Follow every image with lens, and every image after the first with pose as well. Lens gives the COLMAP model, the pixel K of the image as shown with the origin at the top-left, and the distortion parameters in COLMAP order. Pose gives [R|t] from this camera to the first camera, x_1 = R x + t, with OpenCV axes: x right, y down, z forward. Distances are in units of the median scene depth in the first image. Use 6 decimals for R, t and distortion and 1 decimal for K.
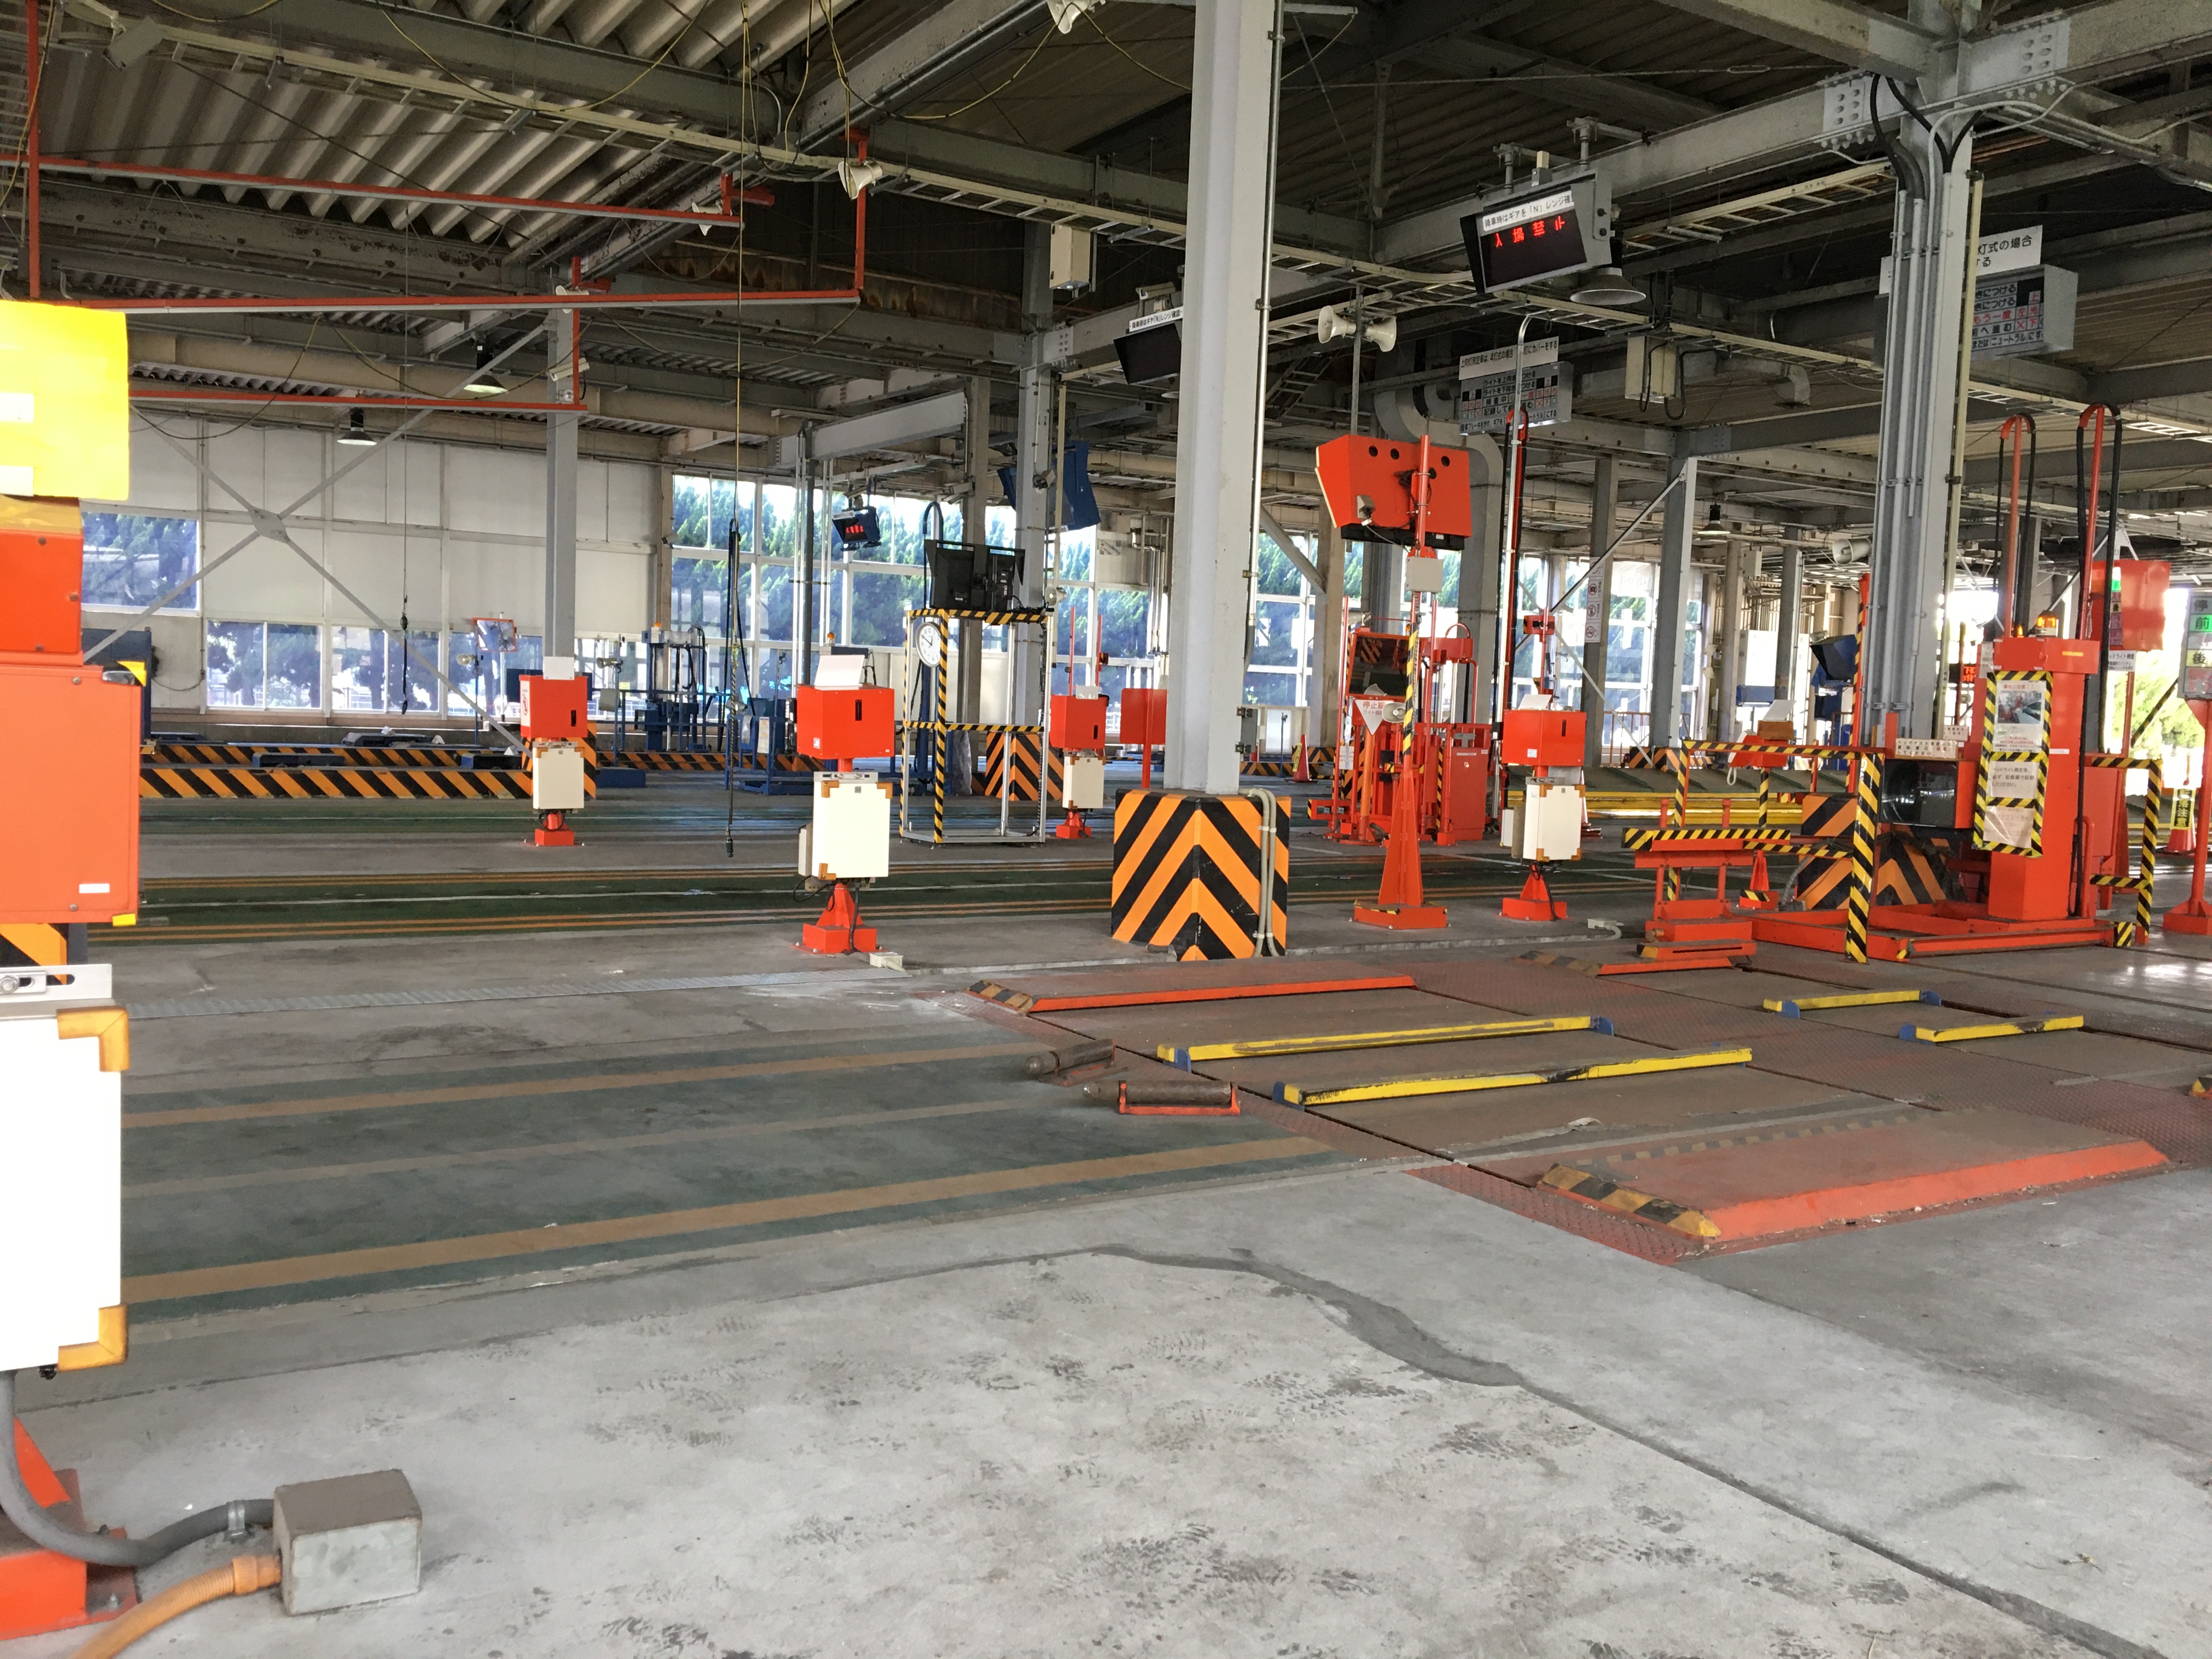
lens RADIAL K [[1863.0, 0, 1106.0], [0, 1863.0, 829.5], [0, 0, 1]] dist [0.042470, -0.046267]
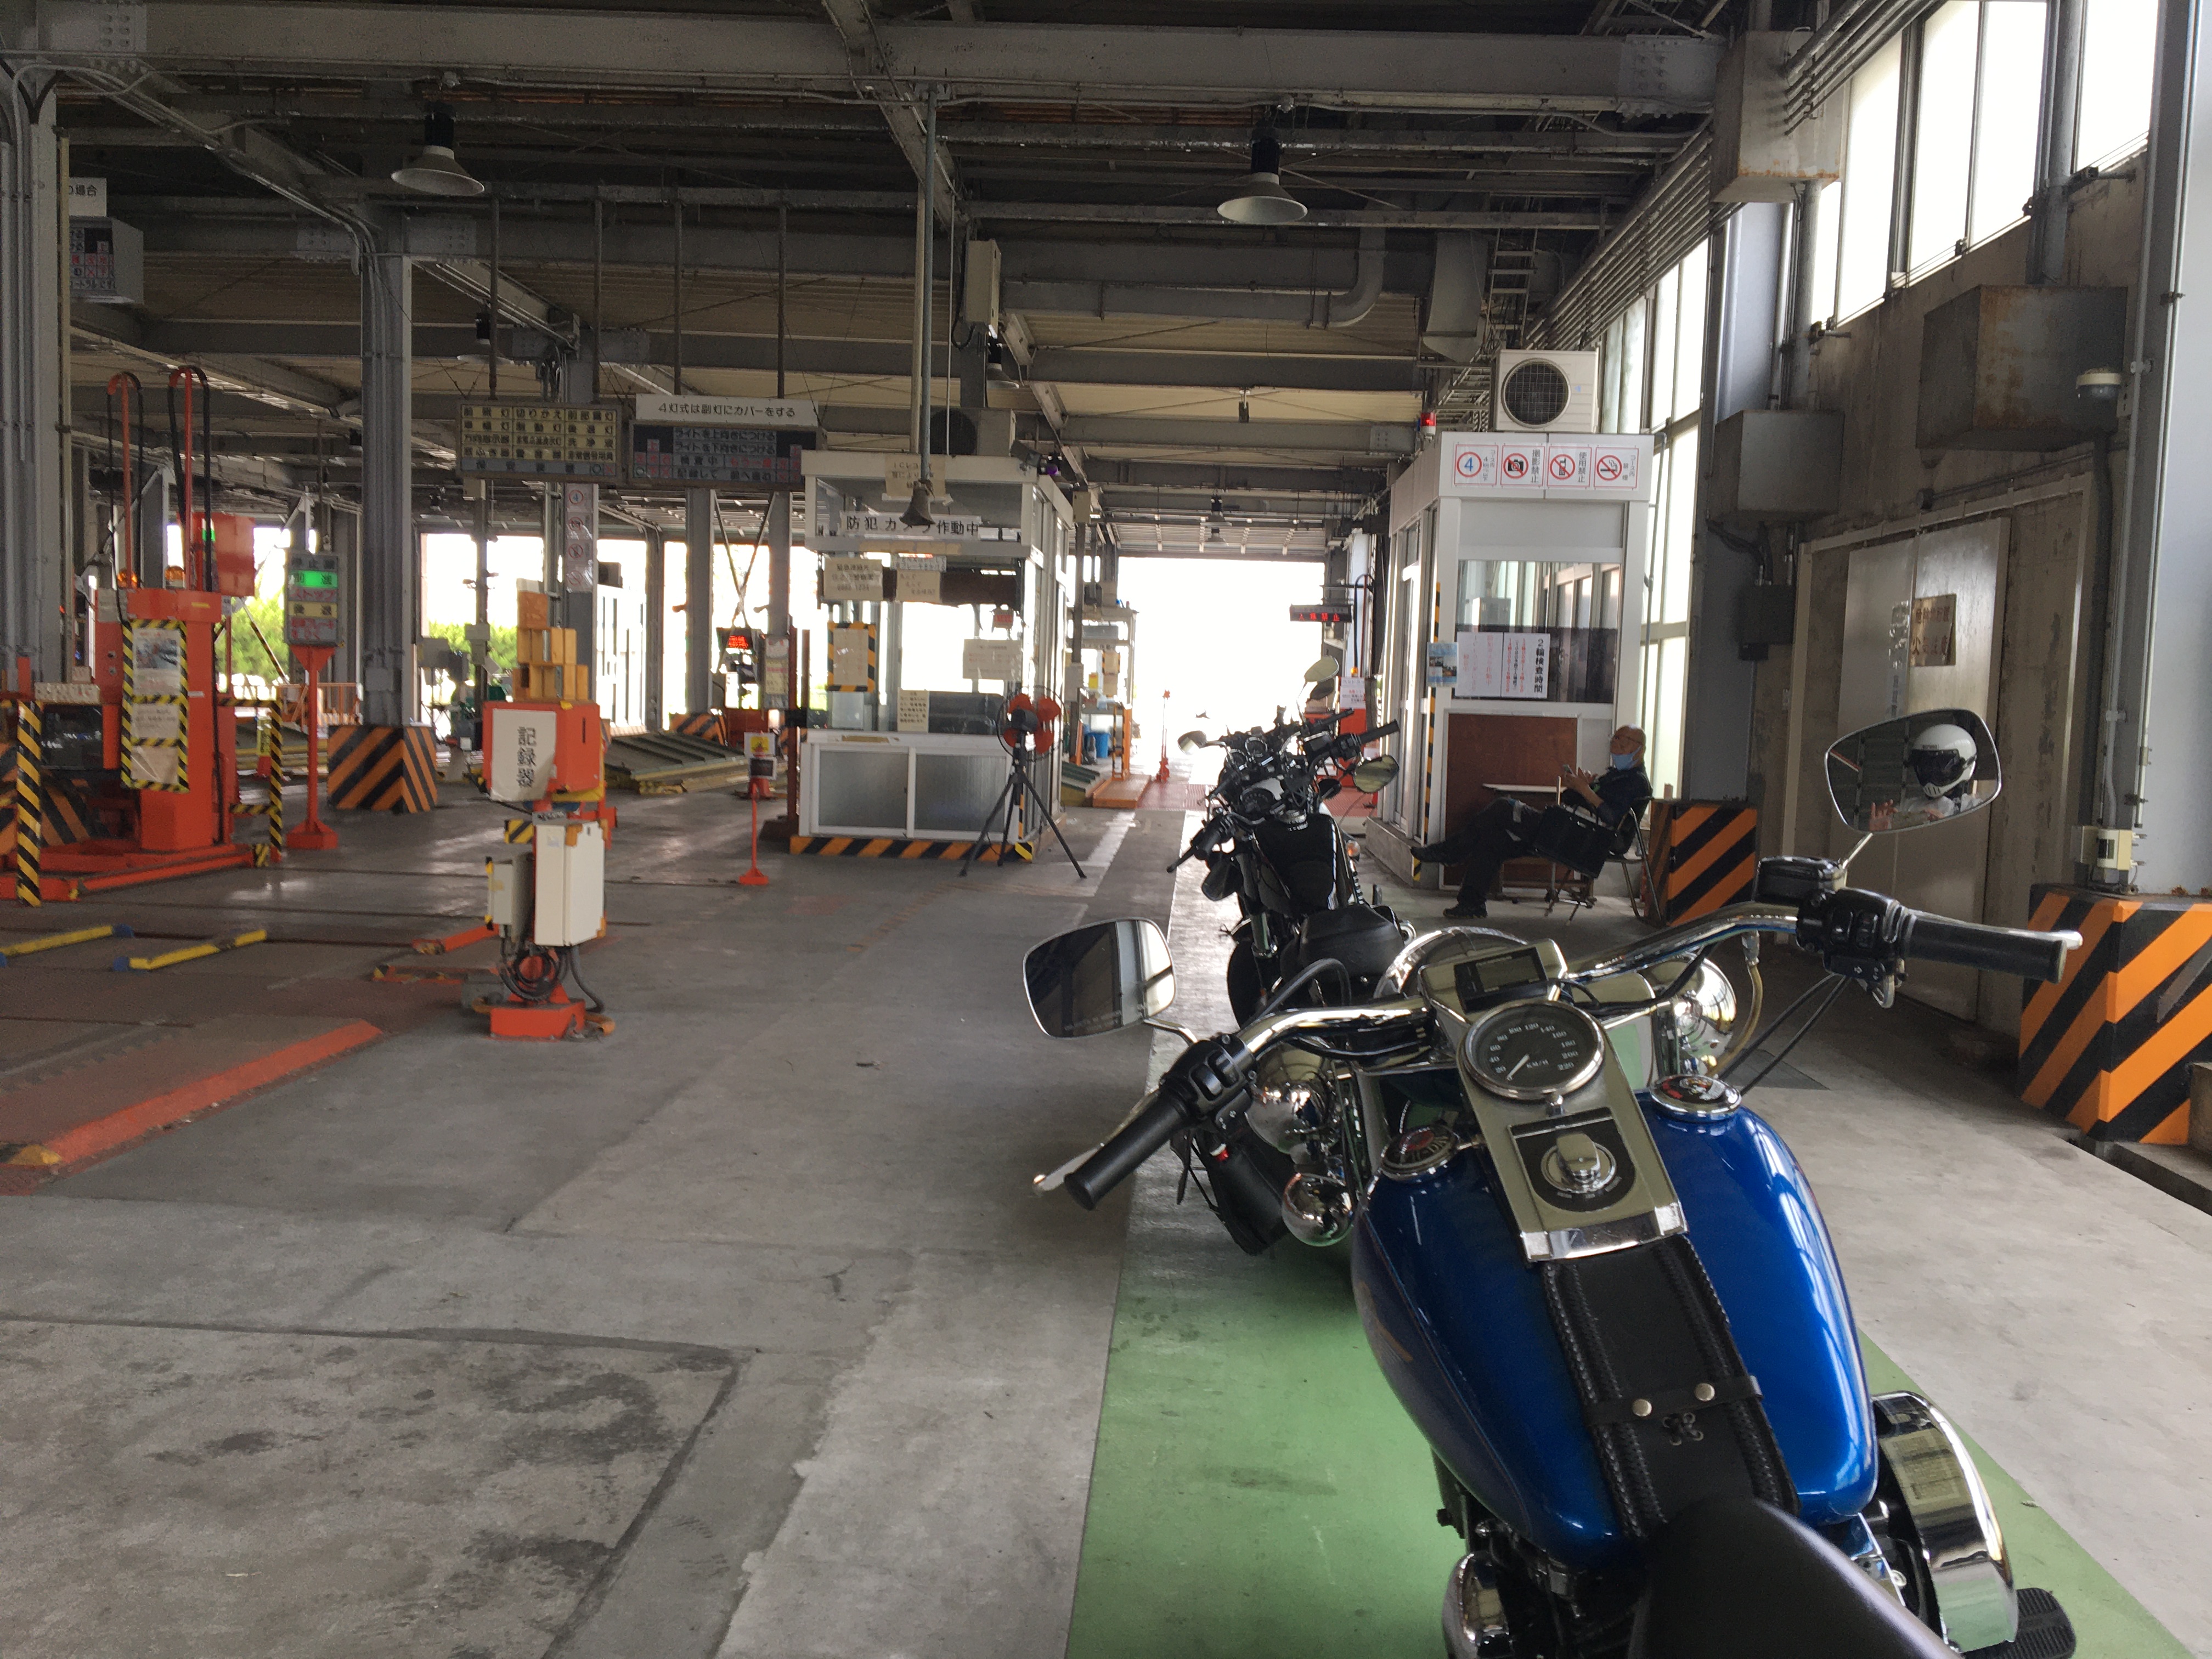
lens RADIAL K [[1863.0, 0, 1106.0], [0, 1863.0, 829.5], [0, 0, 1]] dist [0.042470, -0.046267]
pose [[0.569528, -0.078767, 0.818189, -0.092703], [0.045128, 0.996893, 0.064557, -0.009737], [-0.820732, 0.000156, 0.571313, -0.061397]]
